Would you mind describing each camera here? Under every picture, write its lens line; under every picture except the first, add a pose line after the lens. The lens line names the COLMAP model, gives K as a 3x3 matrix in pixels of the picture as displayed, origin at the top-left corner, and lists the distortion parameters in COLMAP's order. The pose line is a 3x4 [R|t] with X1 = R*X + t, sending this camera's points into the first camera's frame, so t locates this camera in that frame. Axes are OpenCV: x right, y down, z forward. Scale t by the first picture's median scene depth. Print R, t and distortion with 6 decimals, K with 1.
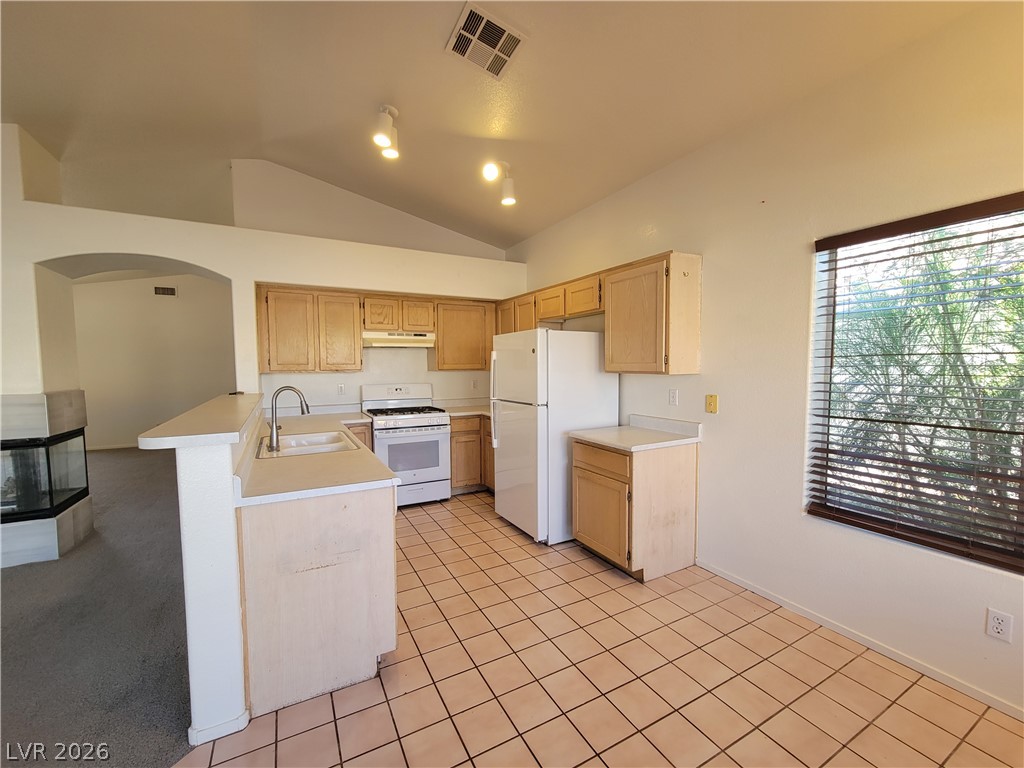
lens RADIAL K [[419.5, 0, 506.6], [0, 419.5, 389.8], [0, 0, 1]] dist [0.000694, -0.000450]
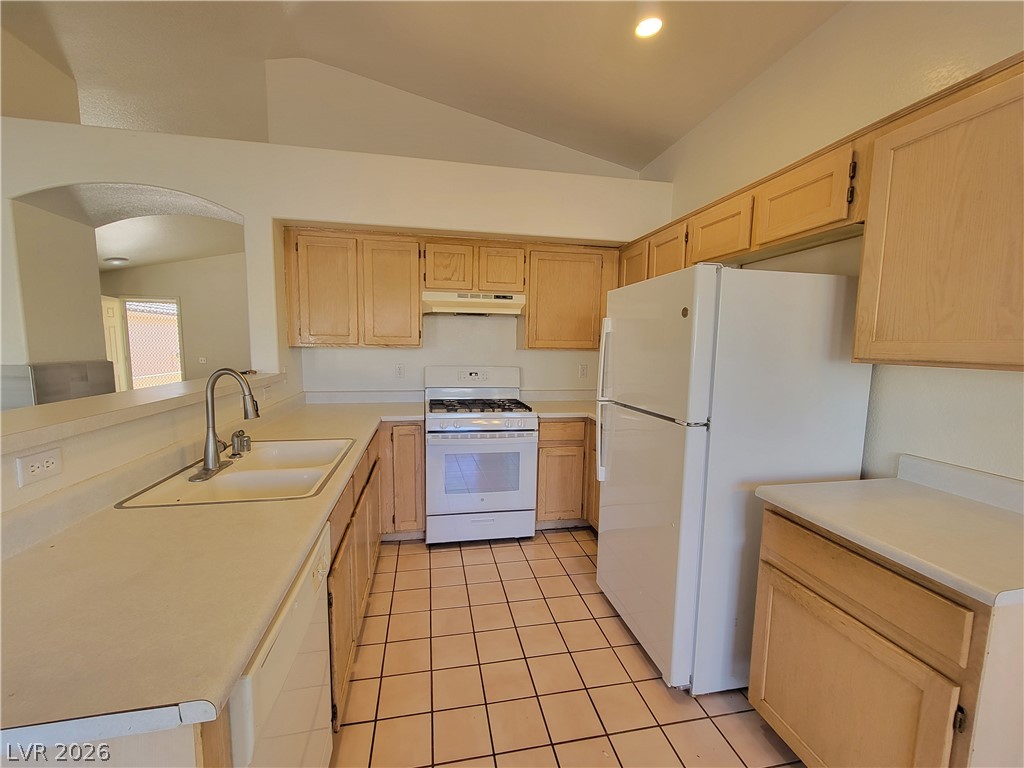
lens RADIAL K [[419.5, 0, 506.6], [0, 419.5, 389.8], [0, 0, 1]] dist [0.000694, -0.000450]
pose [[0.954812, 0.053430, -0.292368, 0.013031], [-0.039347, 0.997774, 0.053844, -0.020043], [0.294594, -0.039907, 0.954789, 0.442380]]
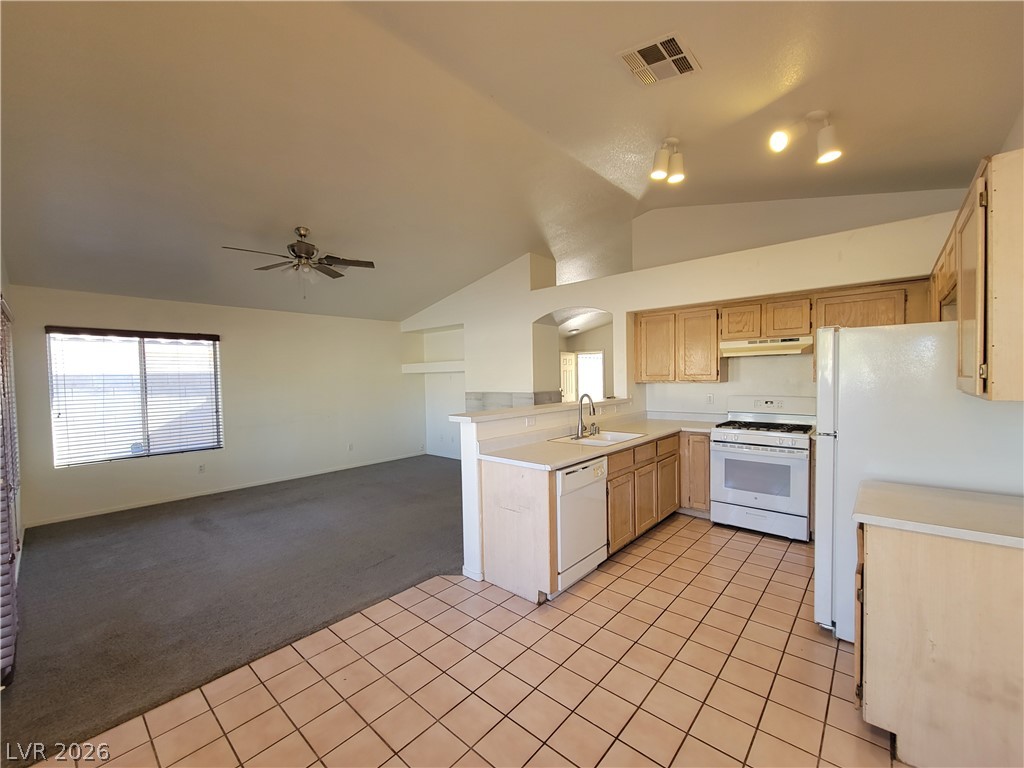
lens RADIAL K [[419.5, 0, 506.6], [0, 419.5, 389.8], [0, 0, 1]] dist [0.000694, -0.000450]
pose [[0.339868, 0.030396, -0.939982, 0.535035], [-0.041065, 0.999004, 0.017457, -0.027459], [0.939576, 0.032667, 0.340778, 0.228926]]
